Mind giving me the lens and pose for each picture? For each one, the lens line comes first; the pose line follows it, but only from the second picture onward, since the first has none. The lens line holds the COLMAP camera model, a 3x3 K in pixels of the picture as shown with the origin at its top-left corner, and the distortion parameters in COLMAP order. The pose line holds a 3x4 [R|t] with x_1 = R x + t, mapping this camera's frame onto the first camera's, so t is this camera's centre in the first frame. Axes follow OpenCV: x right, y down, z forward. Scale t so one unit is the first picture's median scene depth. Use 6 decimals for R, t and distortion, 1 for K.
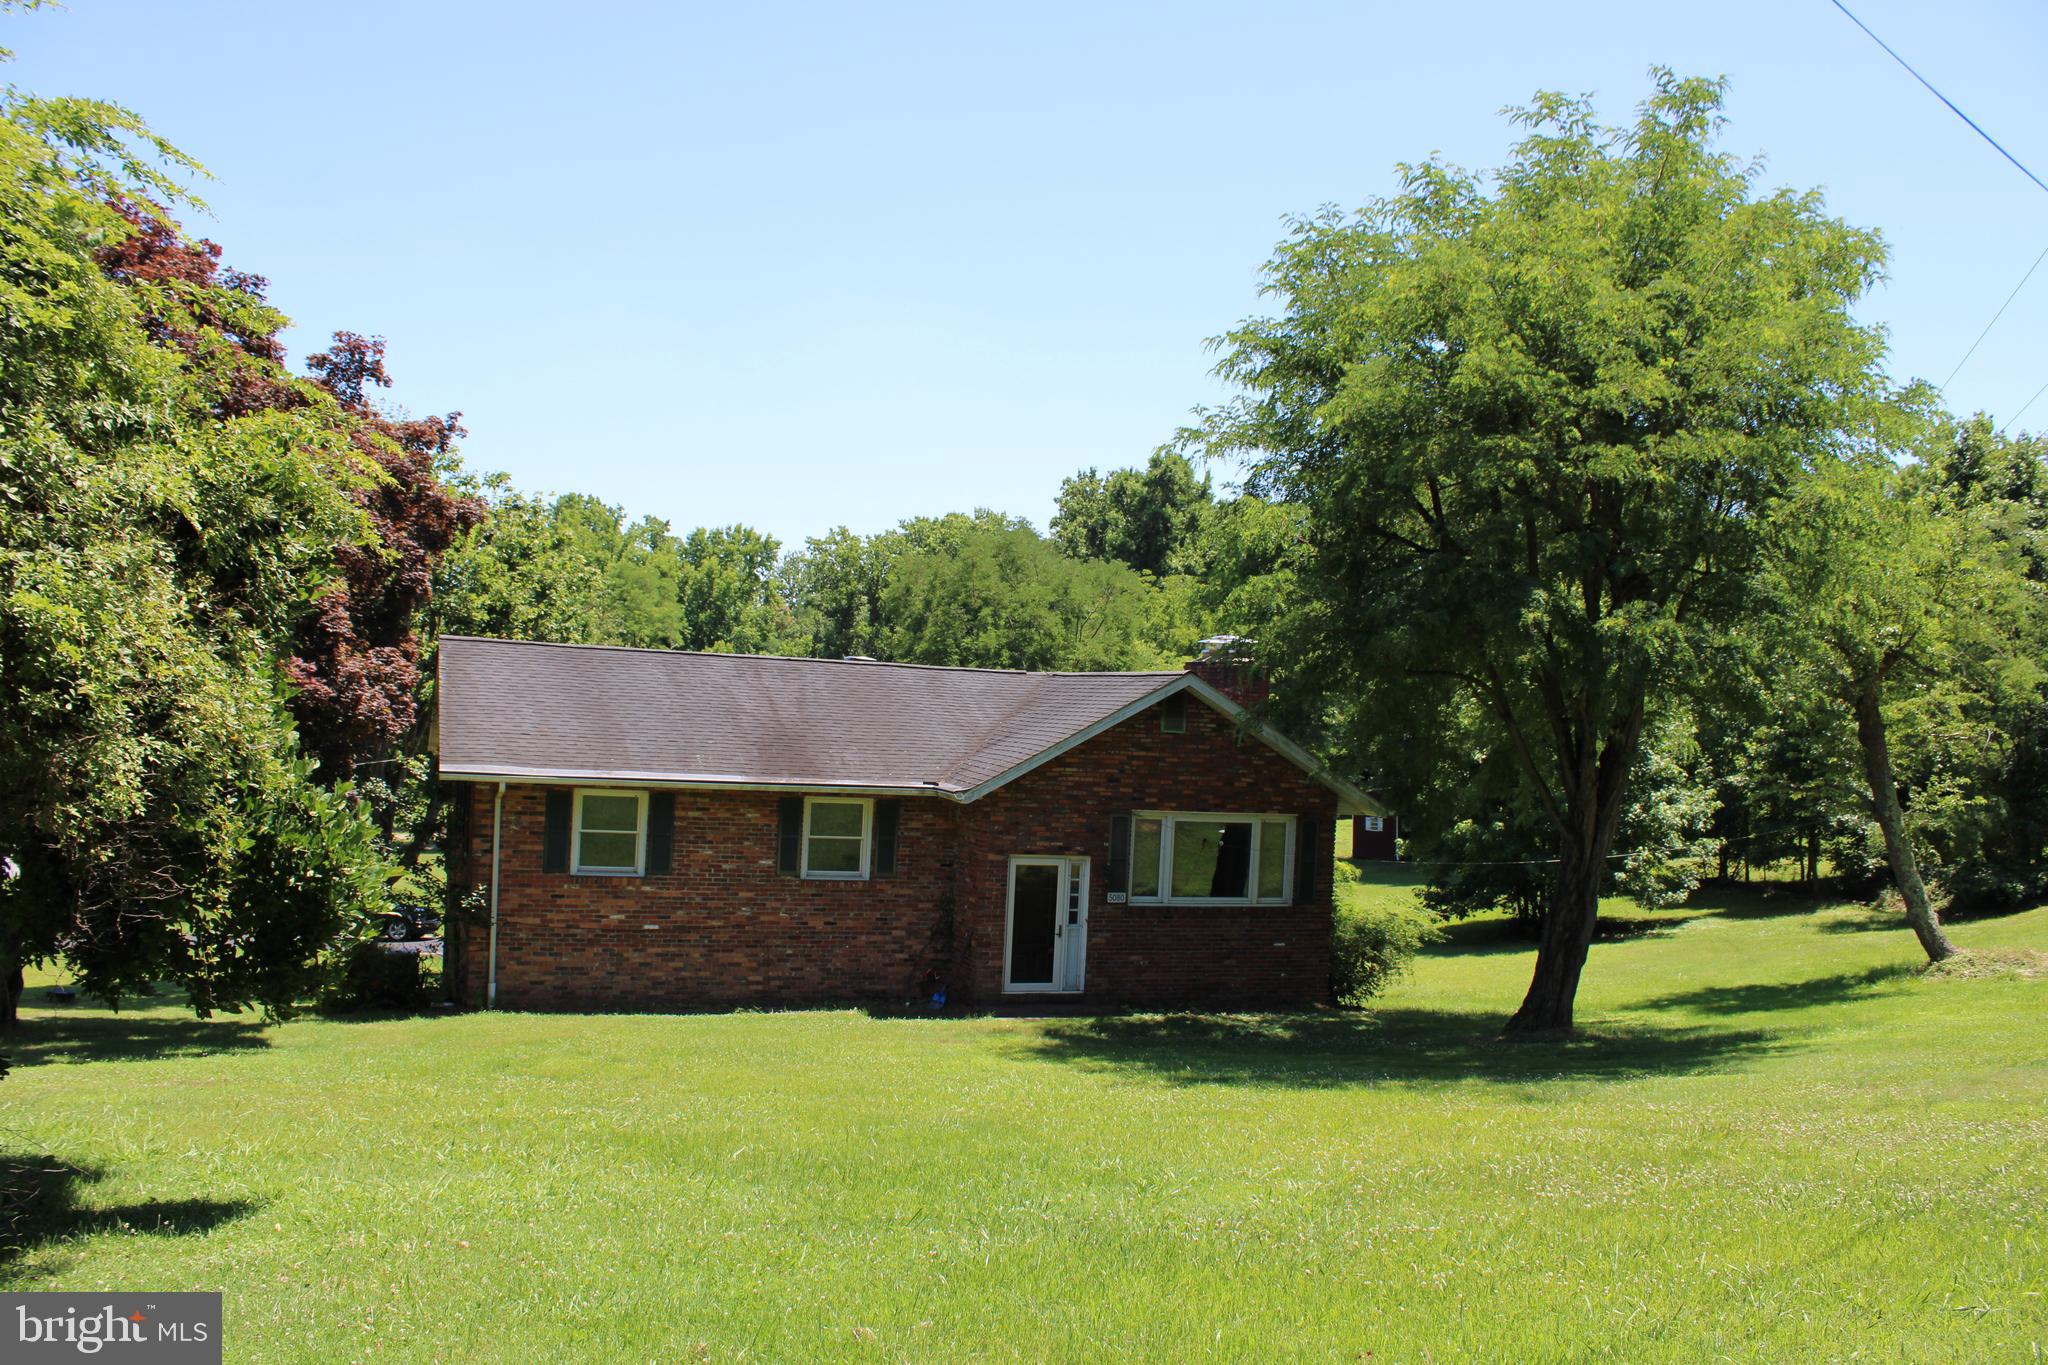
lens RADIAL K [[1698.9, 0, 1023.2], [0, 1698.9, 683.5], [0, 0, 1]] dist [-0.163395, 0.142396]
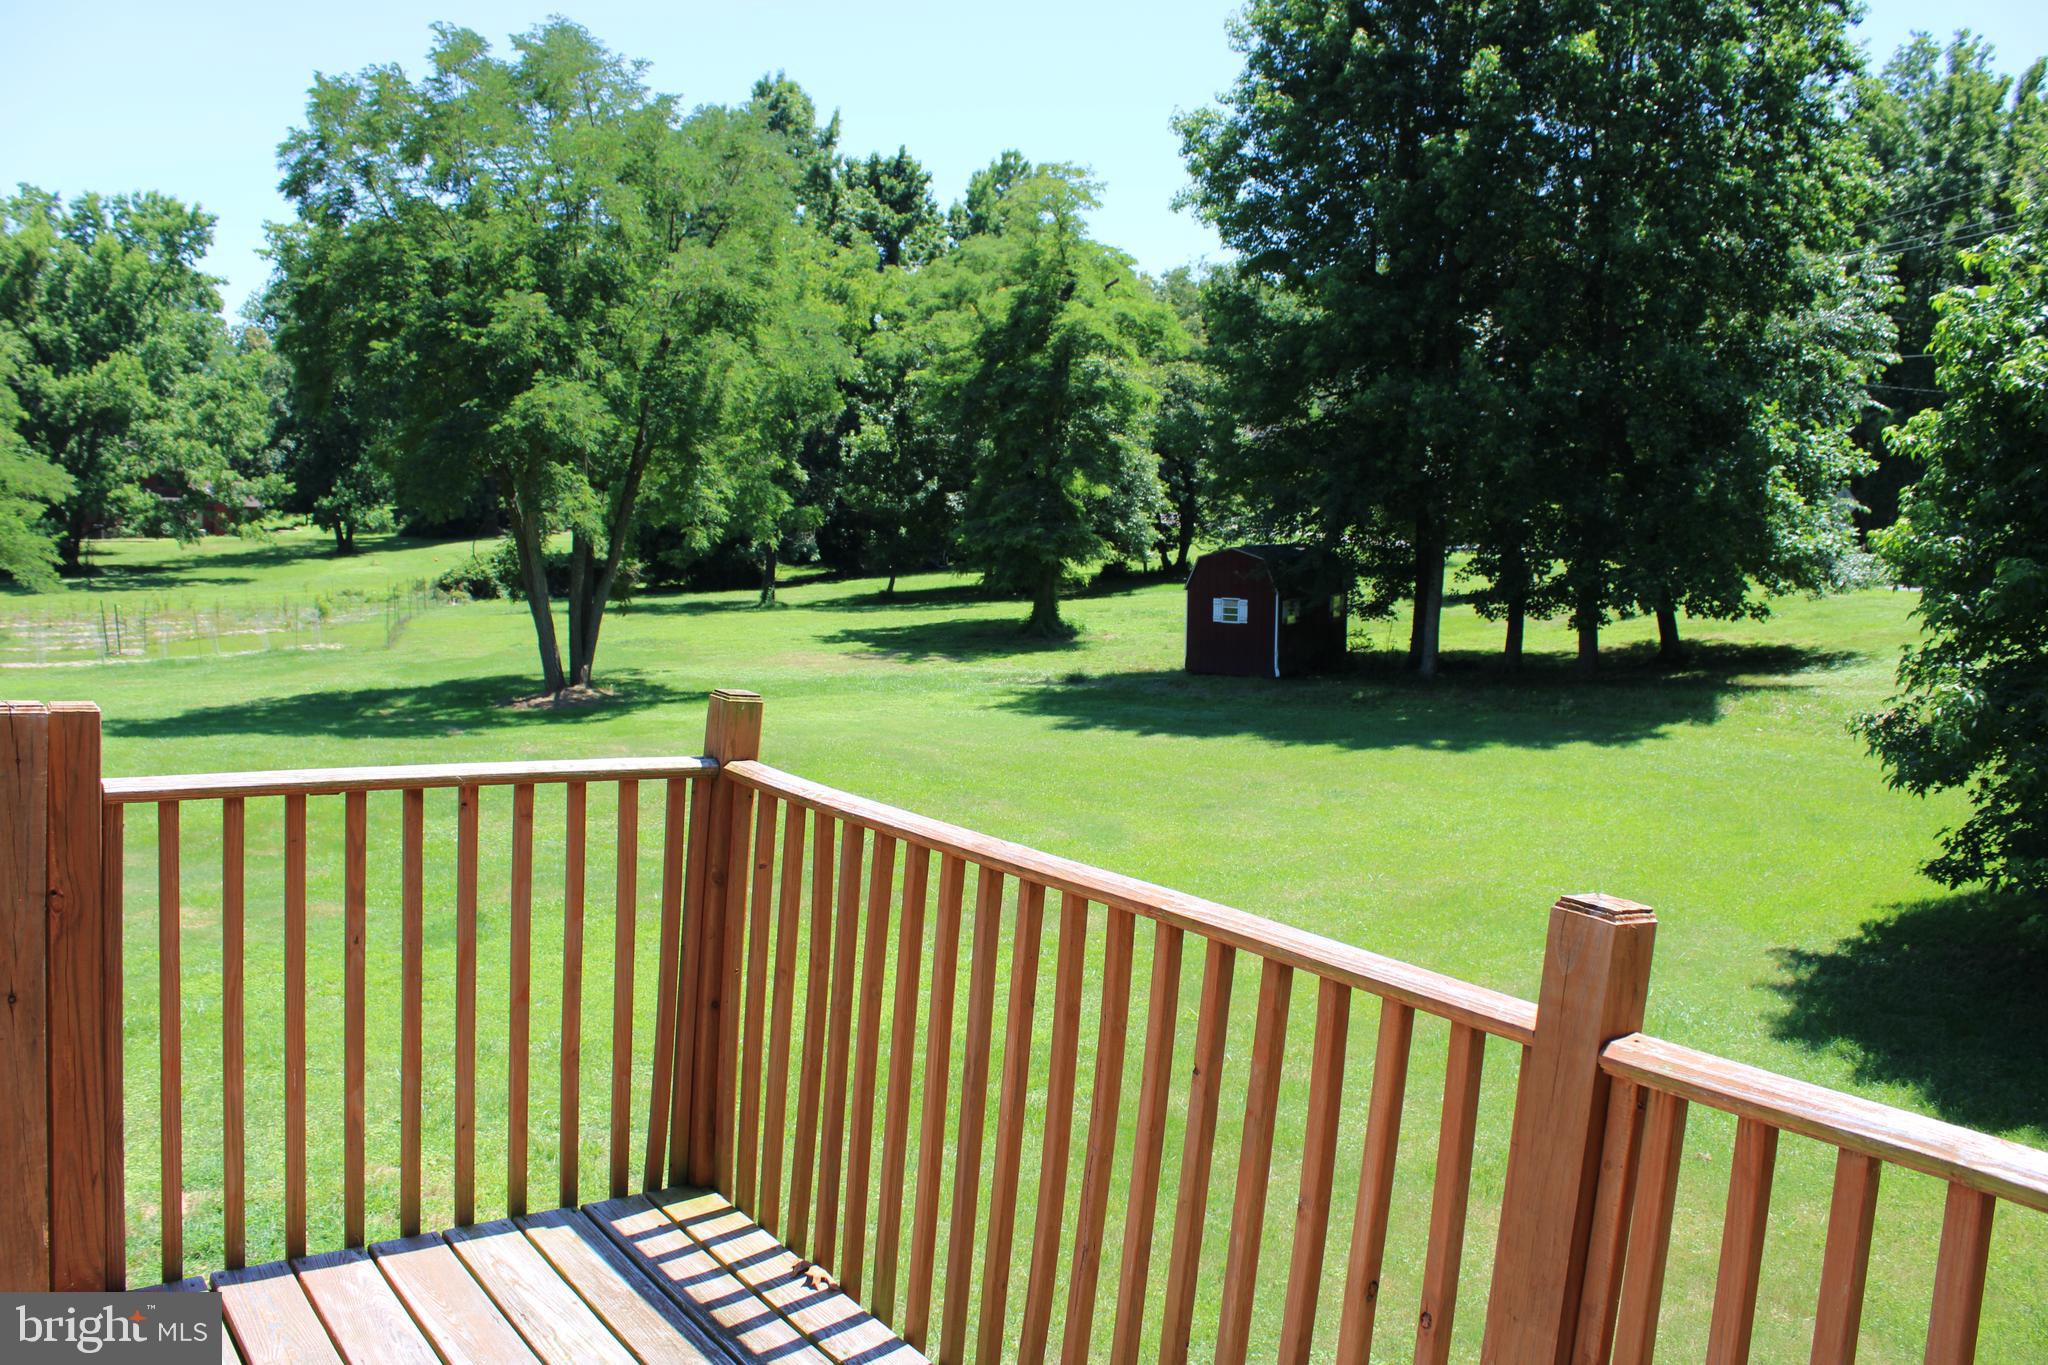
lens RADIAL K [[1698.9, 0, 1028.3], [0, 1698.9, 680.2], [0, 0, 1]] dist [-0.163395, 0.142396]
pose [[0.965769, -0.026932, 0.258001, 0.001310], [-0.006617, 0.991715, 0.128289, 0.018150], [-0.259319, -0.125604, 0.957589, 0.248258]]
